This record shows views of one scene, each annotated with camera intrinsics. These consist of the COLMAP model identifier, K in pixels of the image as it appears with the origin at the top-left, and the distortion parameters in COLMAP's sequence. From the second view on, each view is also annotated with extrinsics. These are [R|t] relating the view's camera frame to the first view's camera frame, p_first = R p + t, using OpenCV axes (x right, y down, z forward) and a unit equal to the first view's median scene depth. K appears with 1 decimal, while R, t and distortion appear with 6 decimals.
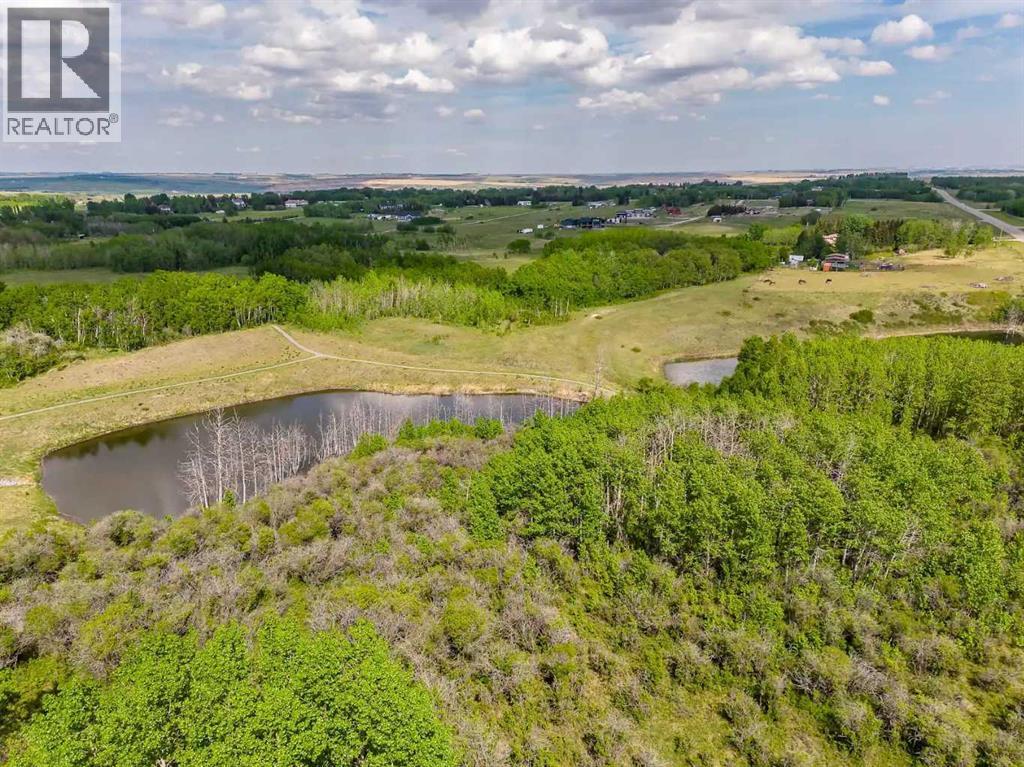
lens RADIAL K [[708.1, 0, 517.4], [0, 708.1, 379.0], [0, 0, 1]] dist [0.071295, -0.043605]
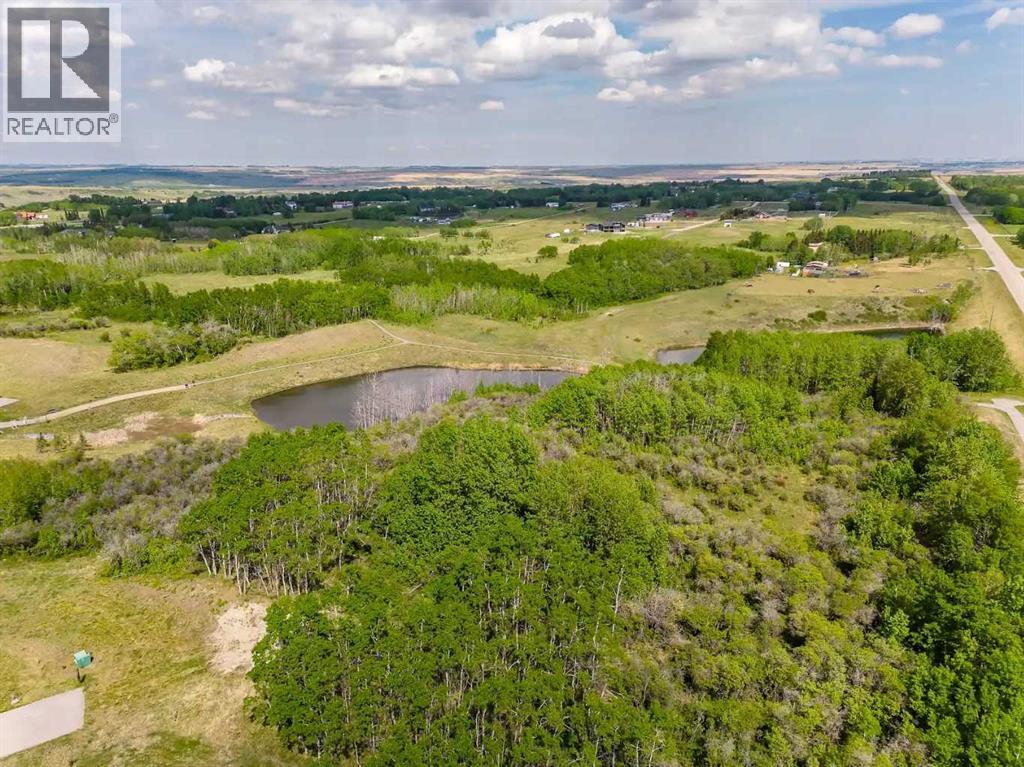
lens RADIAL K [[708.1, 0, 513.8], [0, 708.1, 390.9], [0, 0, 1]] dist [0.071295, -0.043605]
pose [[0.999173, 0.011517, -0.038990, -0.010418], [-0.010447, 0.999566, 0.027533, 0.017531], [0.039290, -0.027103, 0.998860, -0.302686]]
